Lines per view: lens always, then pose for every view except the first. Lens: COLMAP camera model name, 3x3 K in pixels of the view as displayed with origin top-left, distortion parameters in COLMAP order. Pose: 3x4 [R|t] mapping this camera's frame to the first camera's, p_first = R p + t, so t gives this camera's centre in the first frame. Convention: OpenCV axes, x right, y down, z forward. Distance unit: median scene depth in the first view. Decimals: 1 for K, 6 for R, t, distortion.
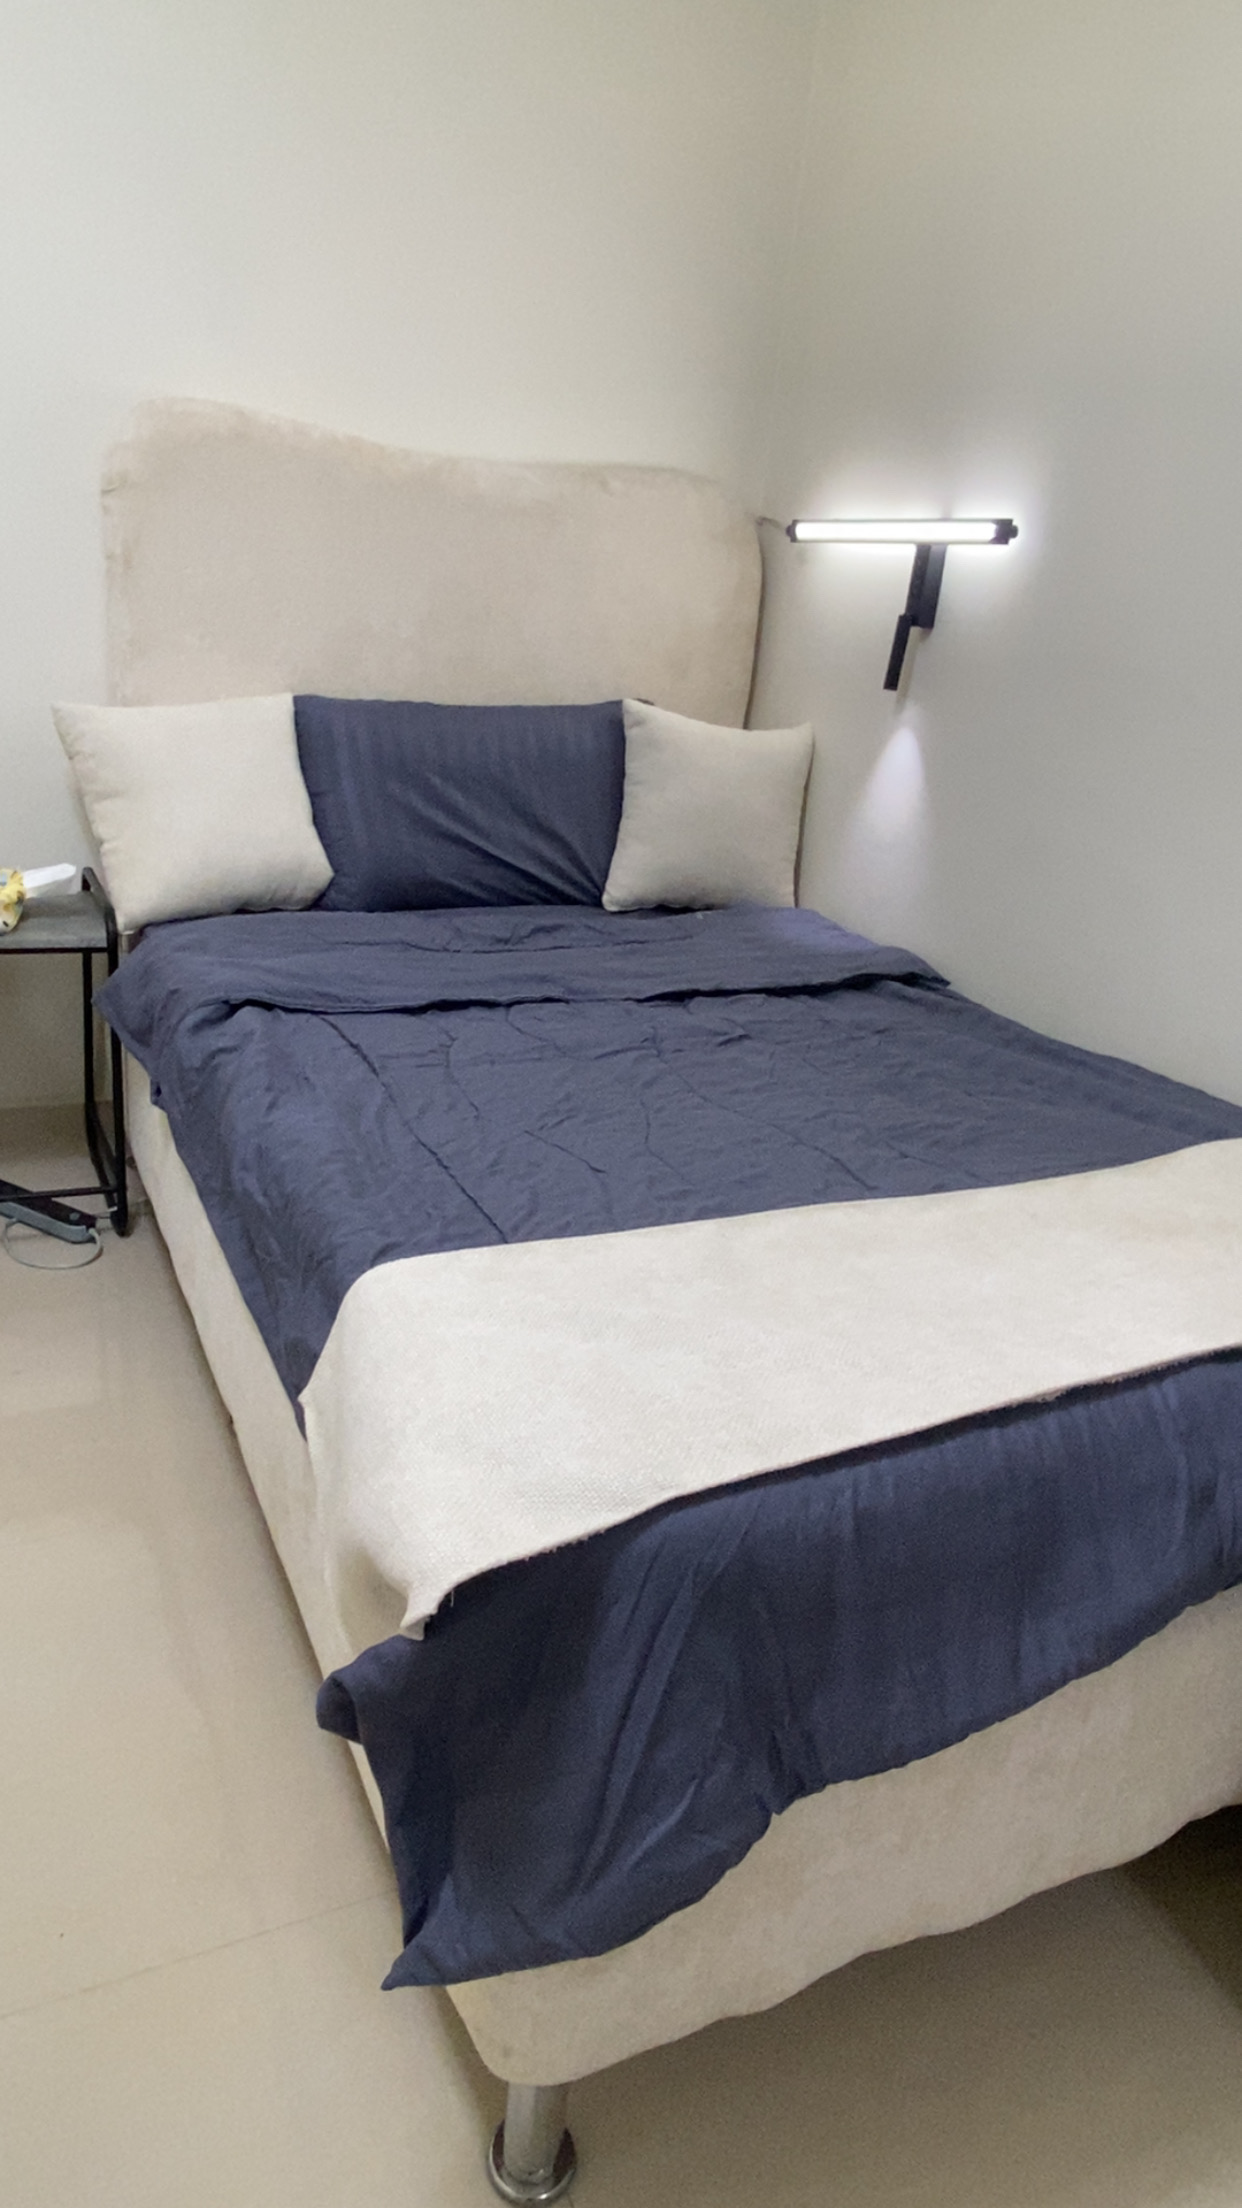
lens RADIAL K [[1361.7, 0, 621.0], [0, 1361.7, 1104.0], [0, 0, 1]] dist [0.063706, -0.081490]
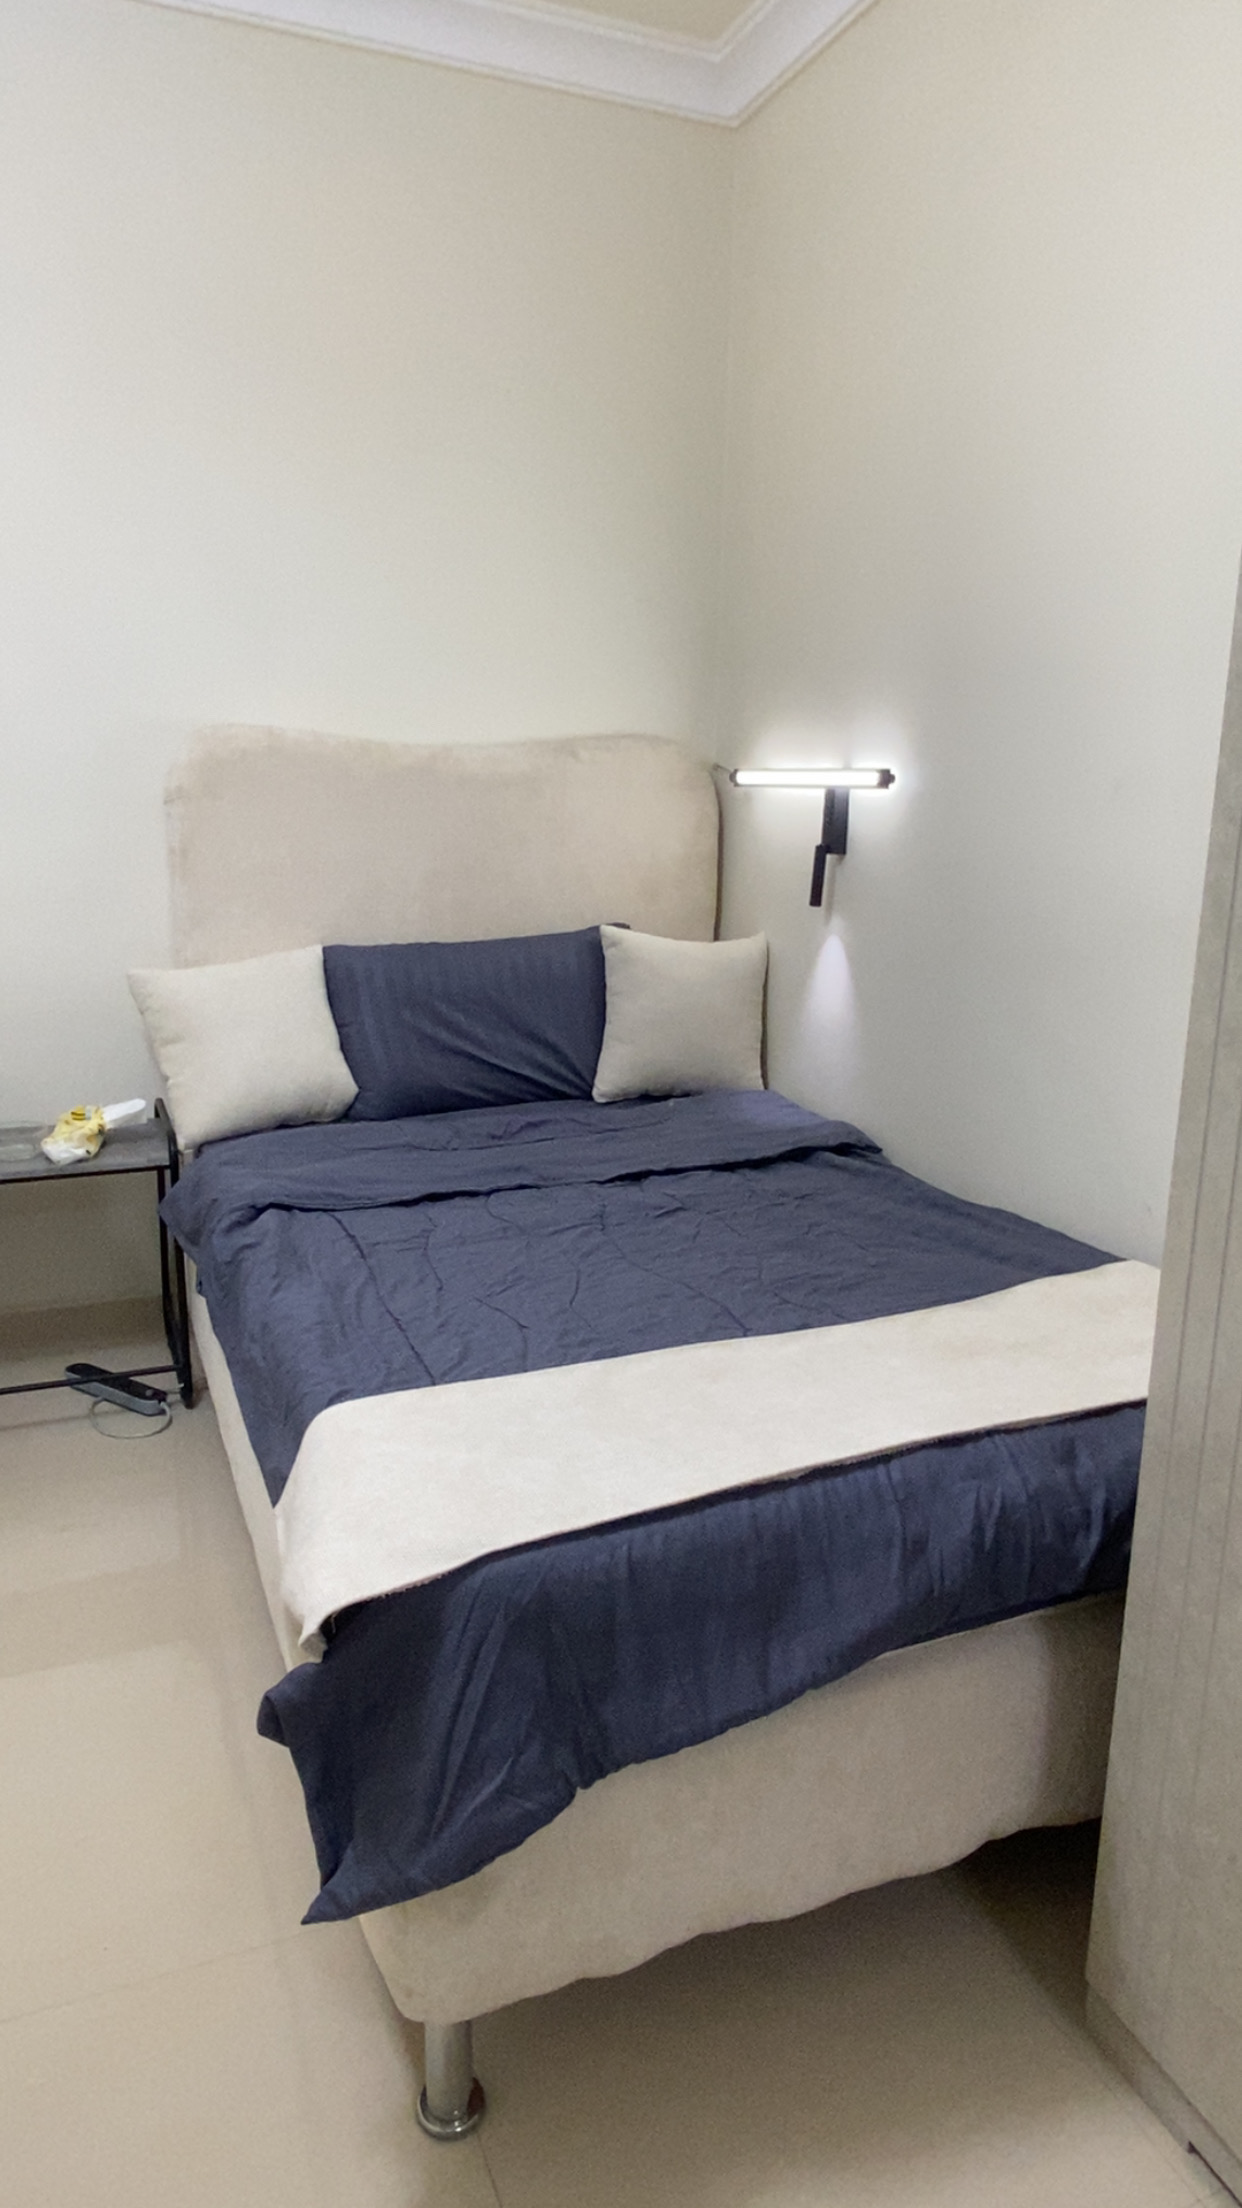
lens RADIAL K [[1361.7, 0, 621.0], [0, 1361.7, 1104.0], [0, 0, 1]] dist [0.063706, -0.081490]
pose [[0.995034, -0.063995, -0.076231, 0.118552], [0.054371, 0.991011, -0.122234, 0.002416], [0.083368, 0.117482, 0.989569, -0.173894]]
